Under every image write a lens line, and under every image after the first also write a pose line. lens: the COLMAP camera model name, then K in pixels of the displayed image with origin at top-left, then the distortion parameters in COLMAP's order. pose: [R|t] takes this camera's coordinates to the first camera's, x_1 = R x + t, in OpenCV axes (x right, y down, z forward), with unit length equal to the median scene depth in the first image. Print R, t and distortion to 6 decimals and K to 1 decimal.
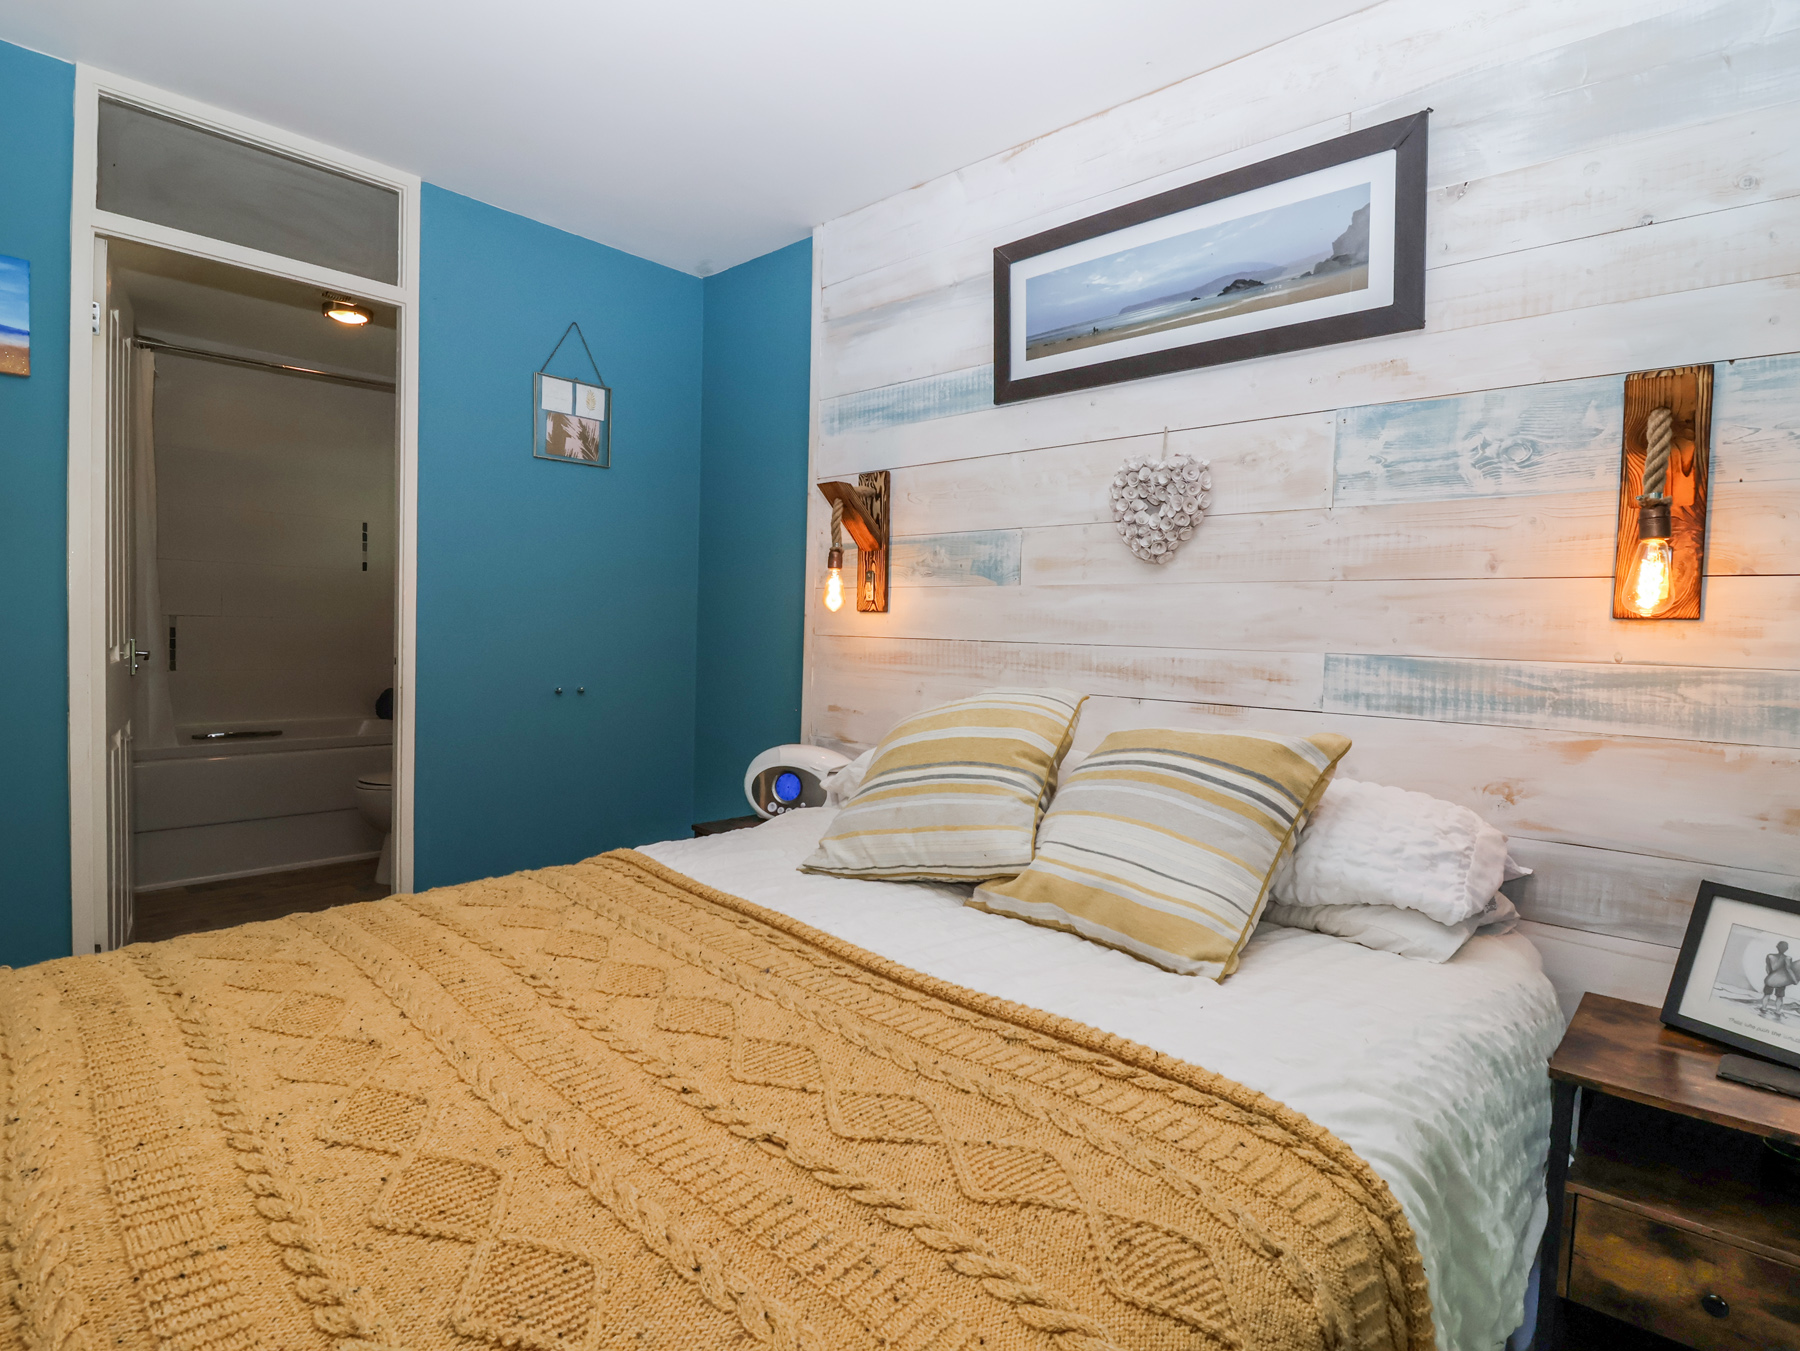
lens RADIAL K [[954.7, 0, 901.4], [0, 954.7, 671.0], [0, 0, 1]] dist [-0.006640, -0.007024]
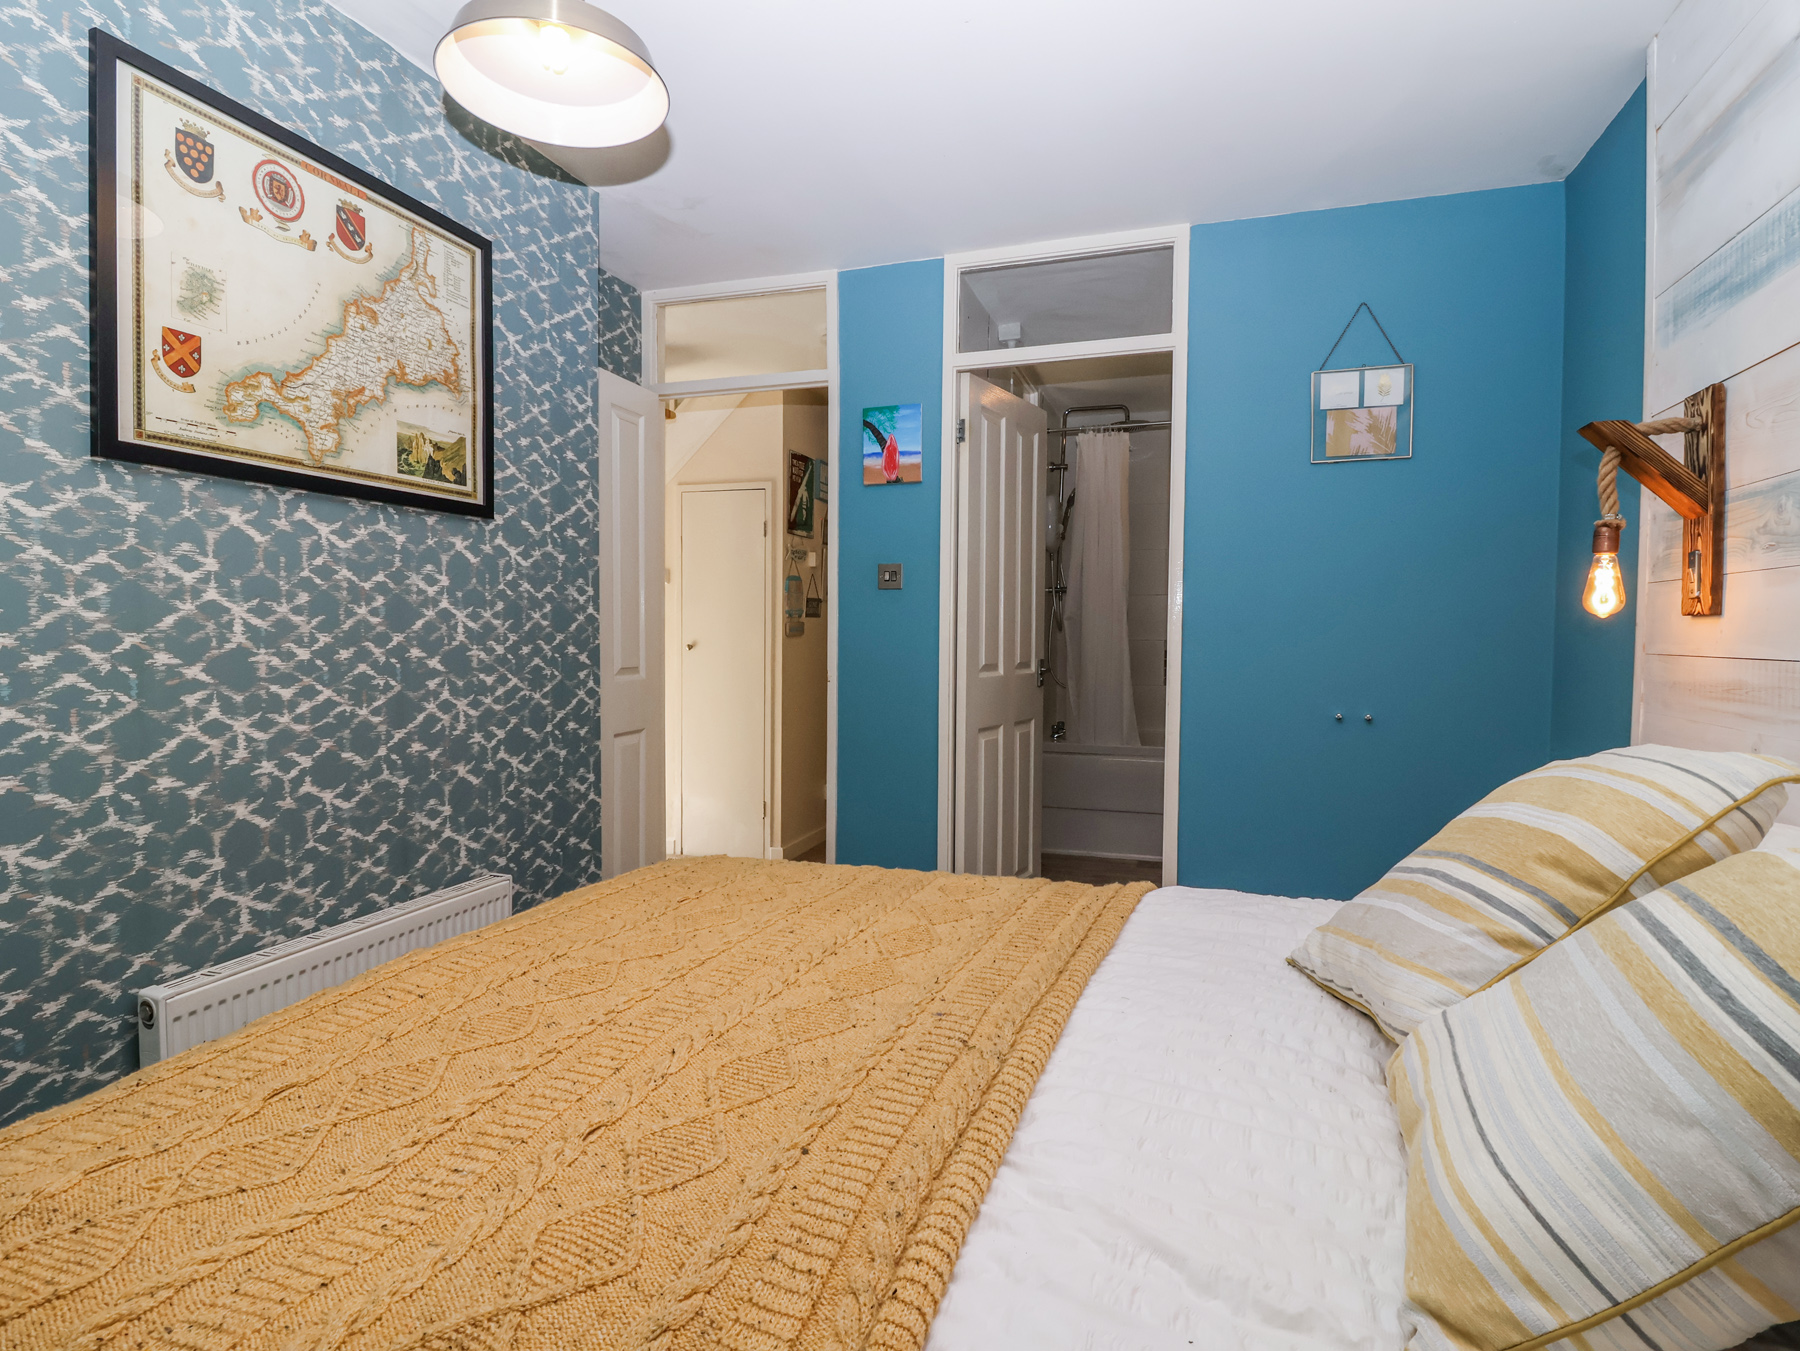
lens RADIAL K [[954.7, 0, 896.1], [0, 954.7, 676.6], [0, 0, 1]] dist [-0.006640, -0.007024]
pose [[0.395852, 0.016543, -0.918165, 0.344114], [-0.033078, 0.999446, 0.003746, -0.008044], [0.917718, 0.028888, 0.396180, 0.293730]]
